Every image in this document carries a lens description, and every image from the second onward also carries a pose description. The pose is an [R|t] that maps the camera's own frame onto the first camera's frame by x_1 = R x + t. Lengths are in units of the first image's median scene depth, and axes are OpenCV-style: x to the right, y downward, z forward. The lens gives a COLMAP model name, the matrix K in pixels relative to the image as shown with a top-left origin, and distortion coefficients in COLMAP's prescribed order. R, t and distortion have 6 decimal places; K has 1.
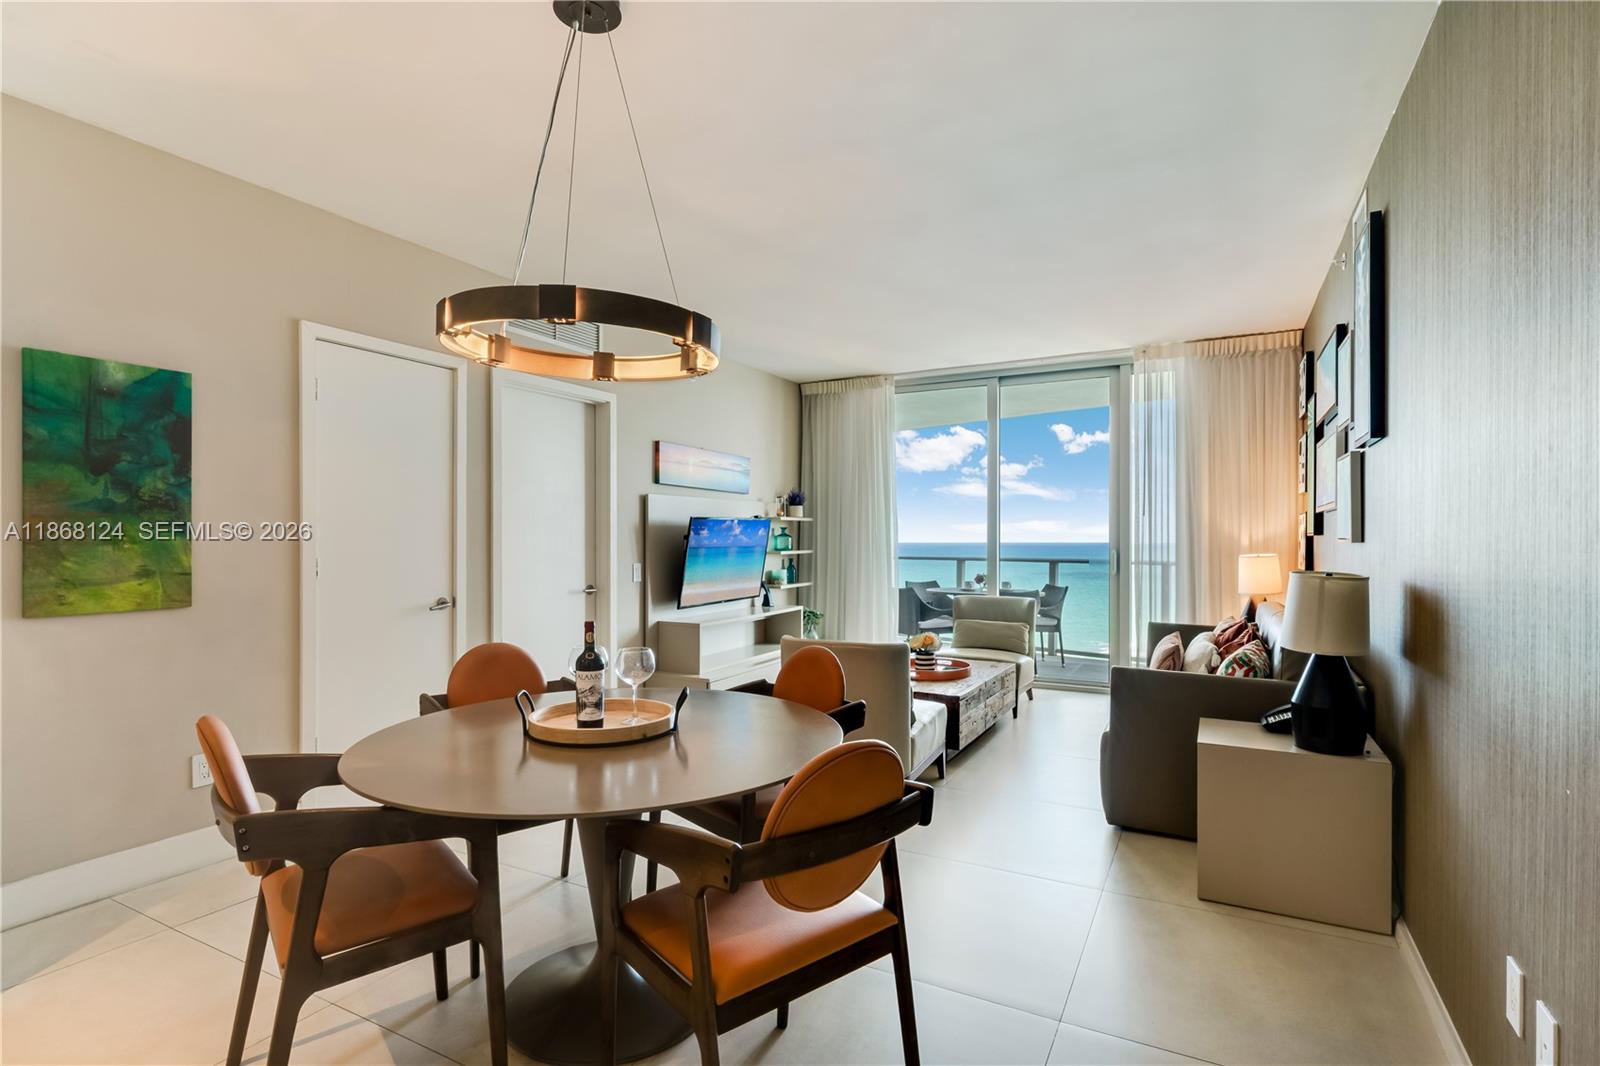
lens RADIAL K [[803.7, 0, 783.4], [0, 803.7, 540.0], [0, 0, 1]] dist [-0.013919, 0.003178]
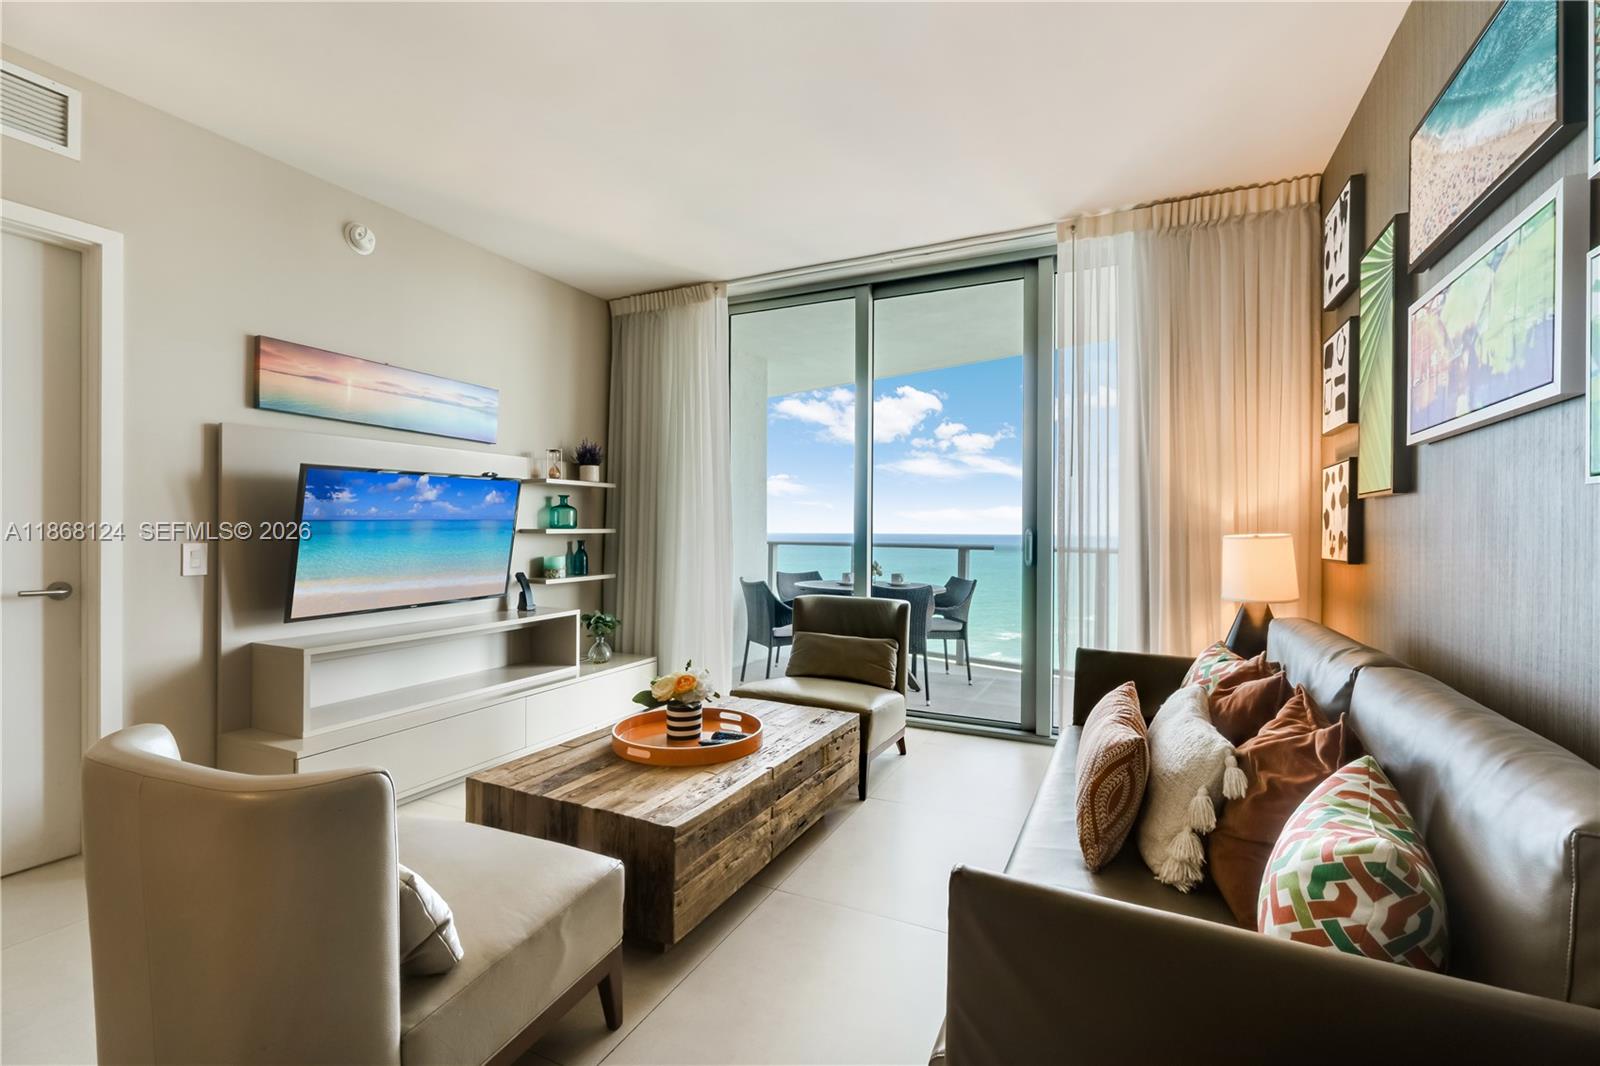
lens RADIAL K [[725.1, 0, 792.0], [0, 725.1, 528.1], [0, 0, 1]] dist [-0.014450, -0.000975]
pose [[0.998789, 0.007935, 0.048562, 0.212606], [-0.007754, 0.999962, -0.003907, 0.016888], [-0.048591, 0.003525, 0.998813, 0.461834]]
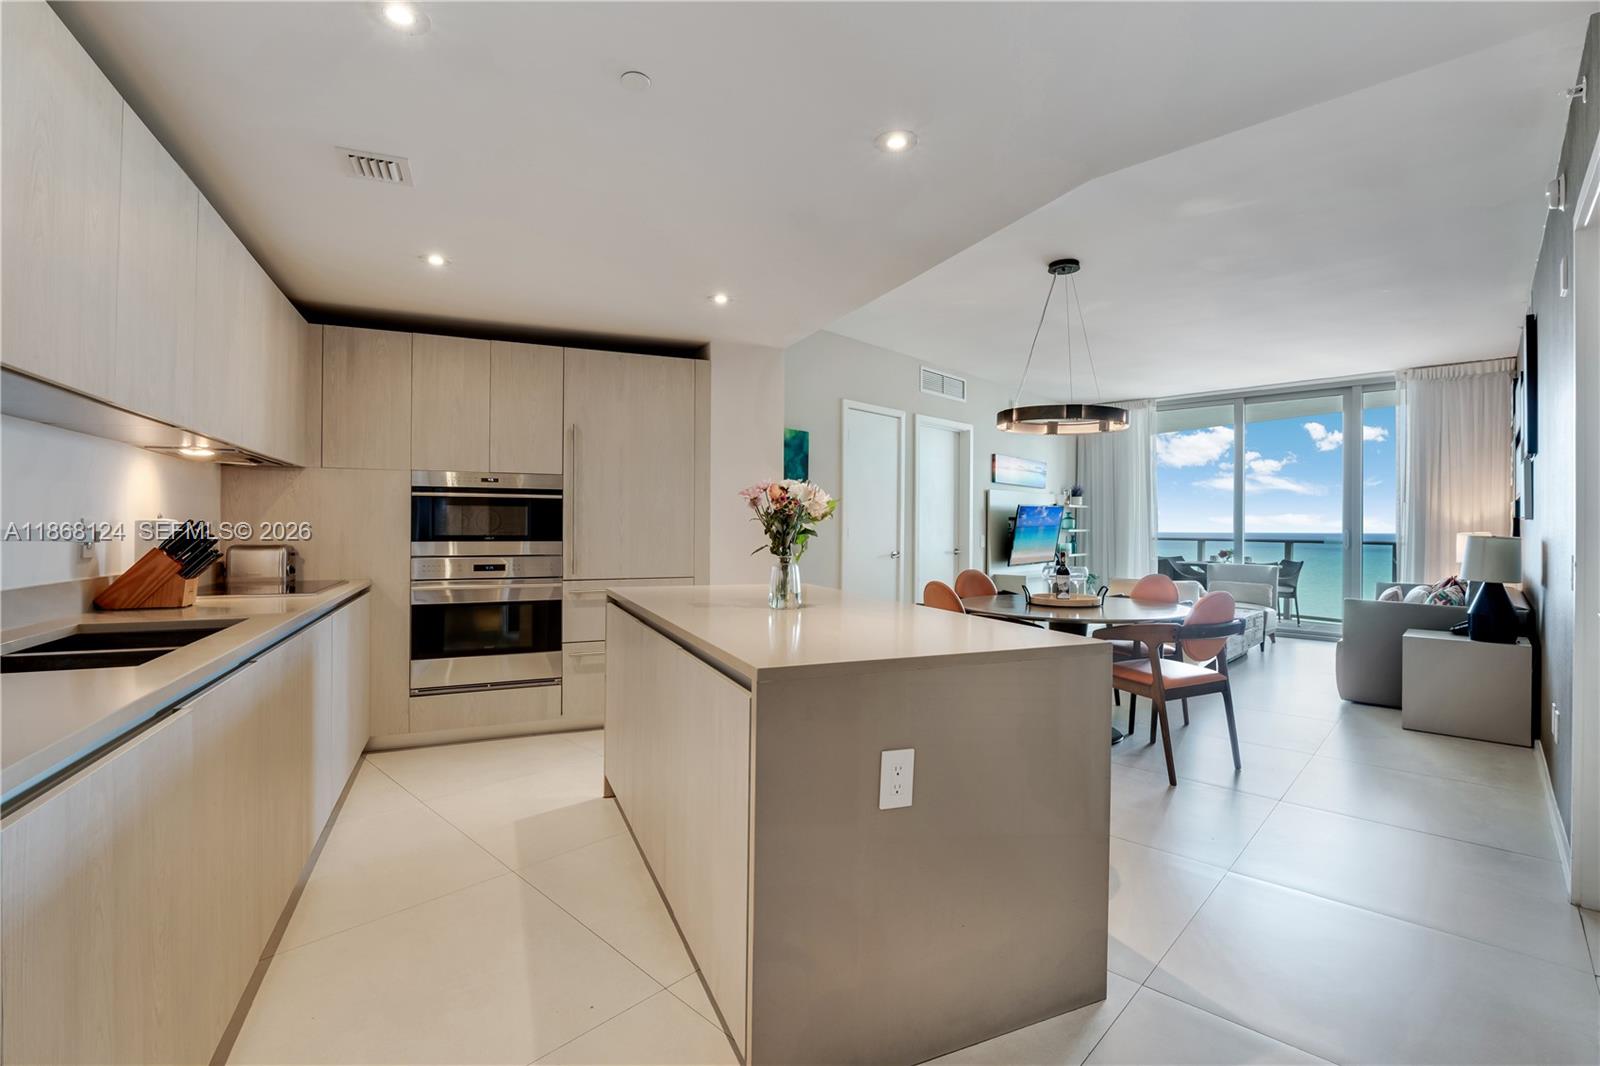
lens RADIAL K [[725.1, 0, 791.4], [0, 725.1, 525.7], [0, 0, 1]] dist [-0.014450, -0.000975]
pose [[0.964388, 0.005462, -0.264435, -0.164960], [-0.006284, 0.999978, -0.002263, 0.015840], [0.264417, 0.003844, 0.964401, -0.404238]]
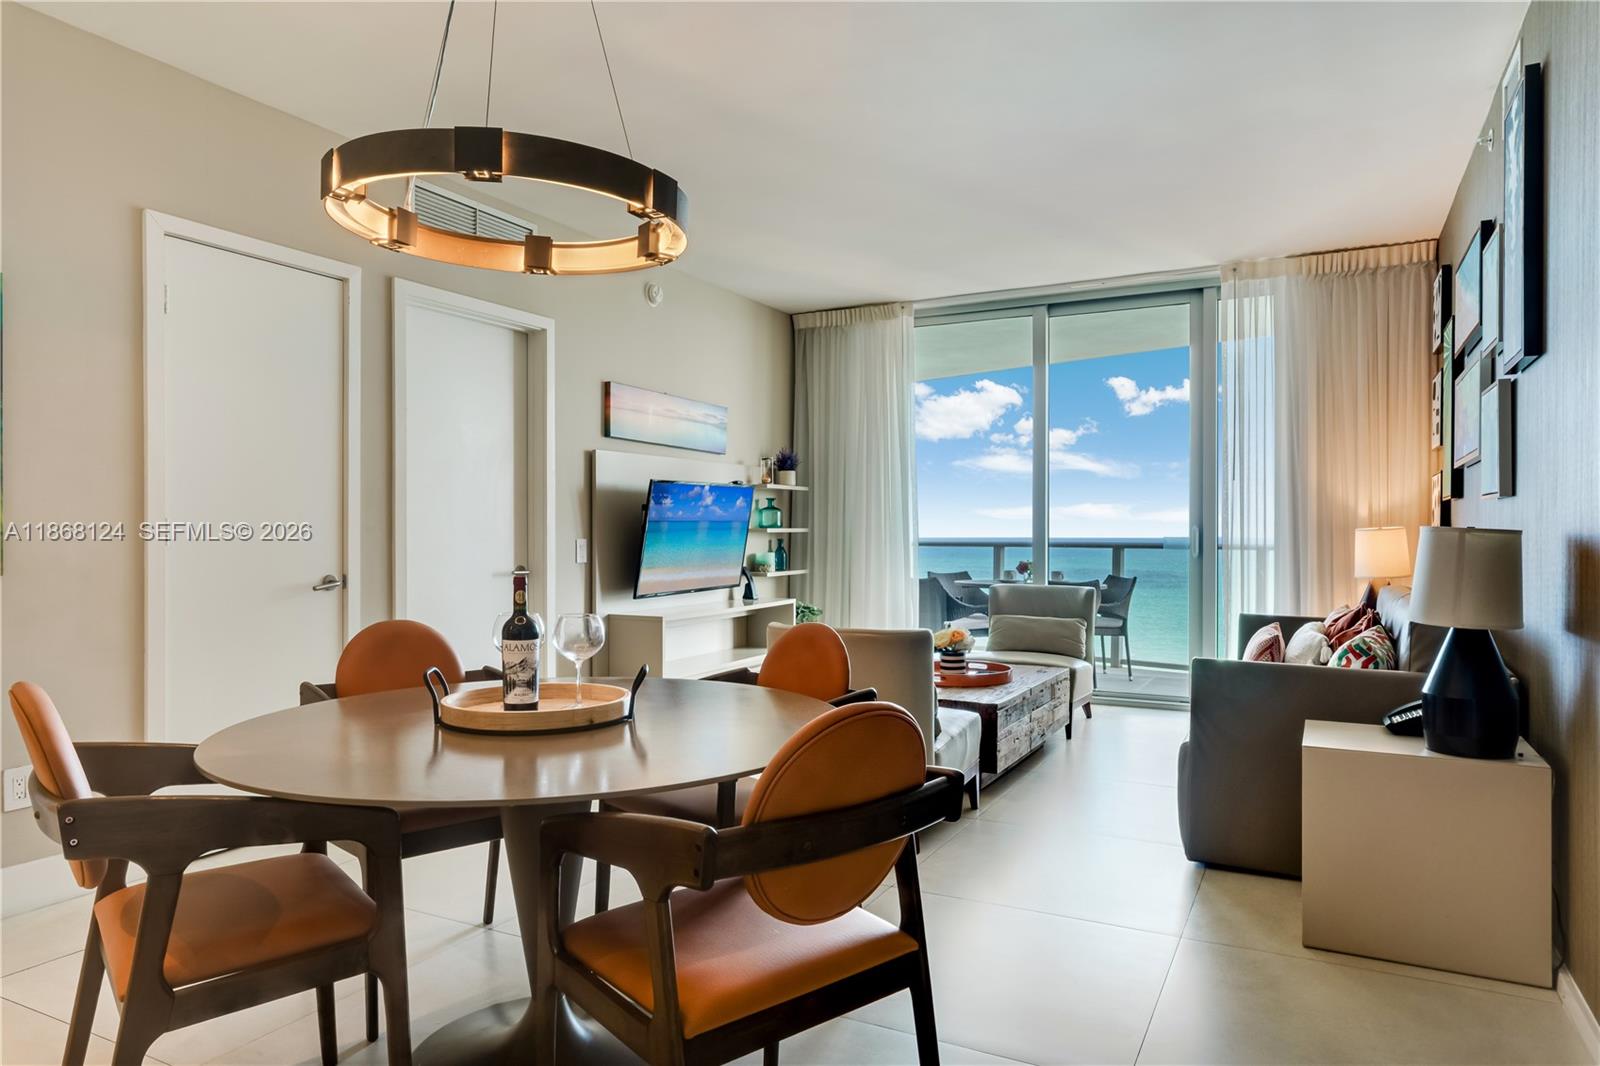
lens RADIAL K [[1037.6, 0, 778.4], [0, 1037.6, 536.2], [0, 0, 1]] dist [-0.020424, 0.015600]
pose [[0.999971, -0.000182, 0.007658, 0.000004], [0.000167, 0.999998, 0.002005, 0.023748], [-0.007658, -0.002003, 0.999969, -0.000455]]
